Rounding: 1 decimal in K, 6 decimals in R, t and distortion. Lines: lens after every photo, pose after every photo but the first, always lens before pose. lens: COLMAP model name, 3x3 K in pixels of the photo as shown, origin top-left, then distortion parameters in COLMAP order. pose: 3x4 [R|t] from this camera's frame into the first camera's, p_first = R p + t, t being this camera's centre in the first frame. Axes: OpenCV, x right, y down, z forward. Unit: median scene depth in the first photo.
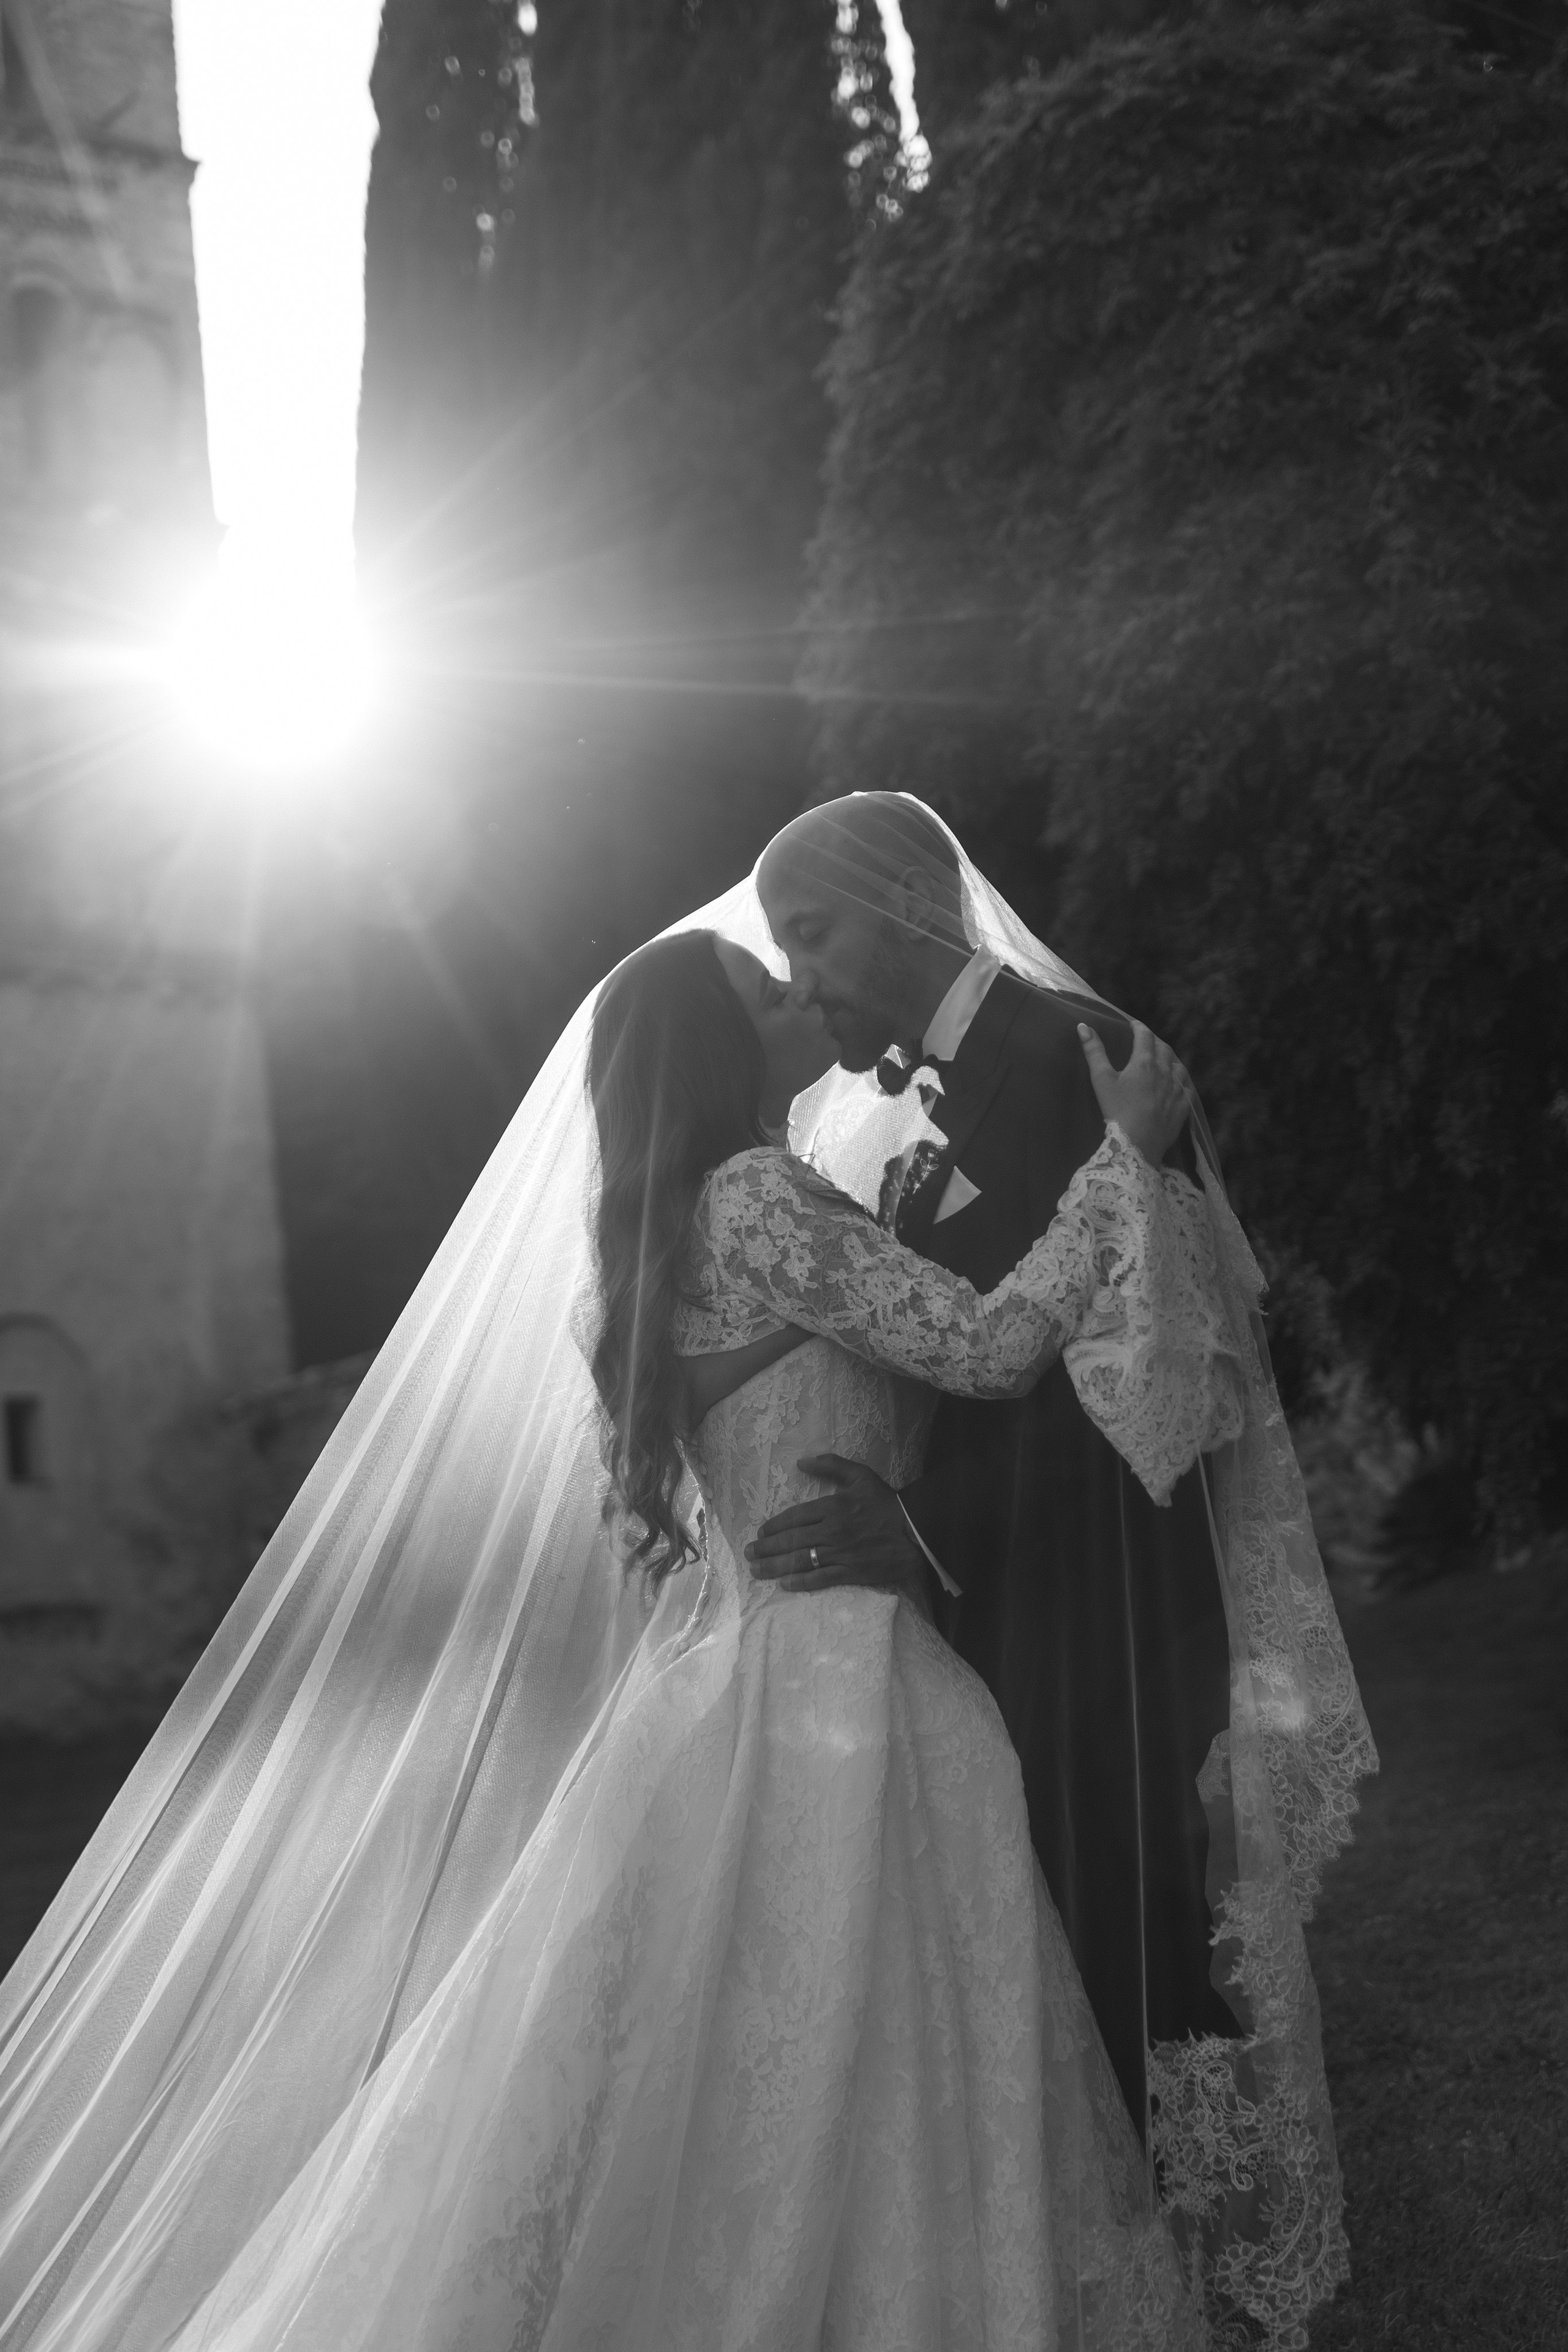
lens RADIAL K [[3510.7, 0, 784.0], [0, 3510.7, 1176.0], [0, 0, 1]] dist [0.010887, 0.001548]
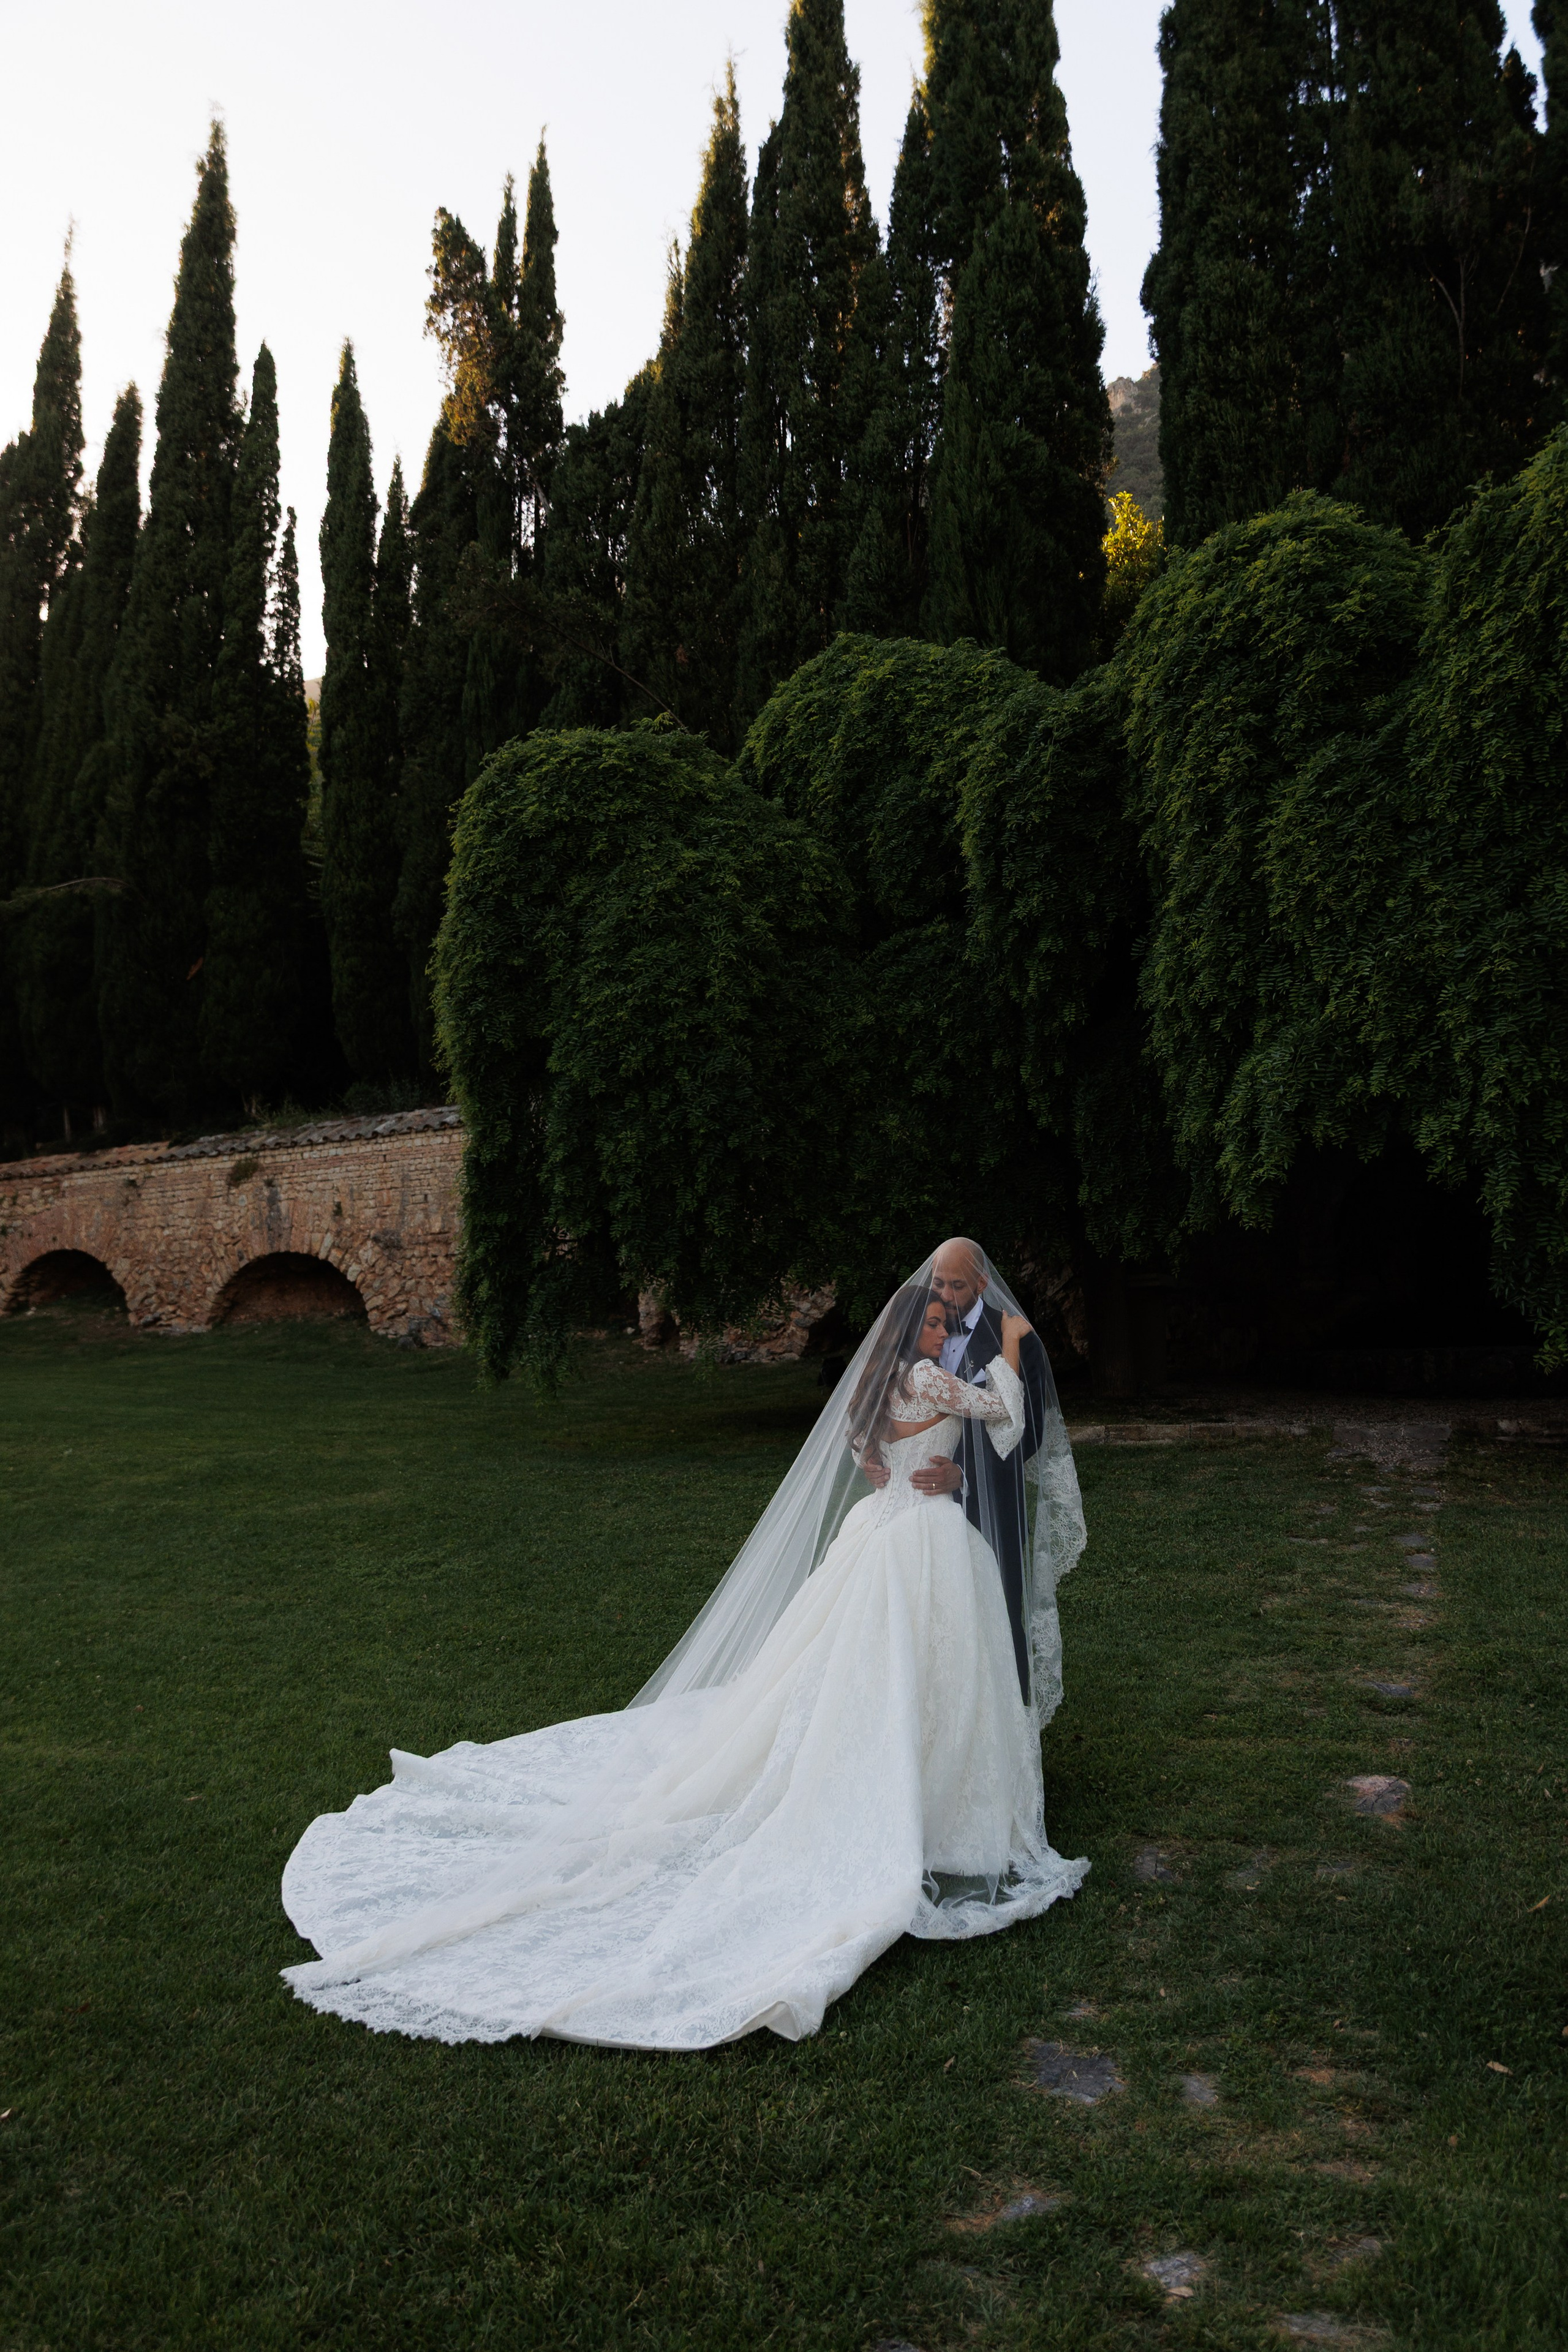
lens RADIAL K [[1637.3, 0, 838.3], [0, 1637.3, 1182.5], [0, 0, 1]] dist [0.002614, -0.002427]
pose [[0.880380, 0.126886, 0.456980, -0.249645], [-0.145692, 0.989312, 0.005984, -0.052230], [-0.451337, -0.071847, 0.889457, -0.096780]]
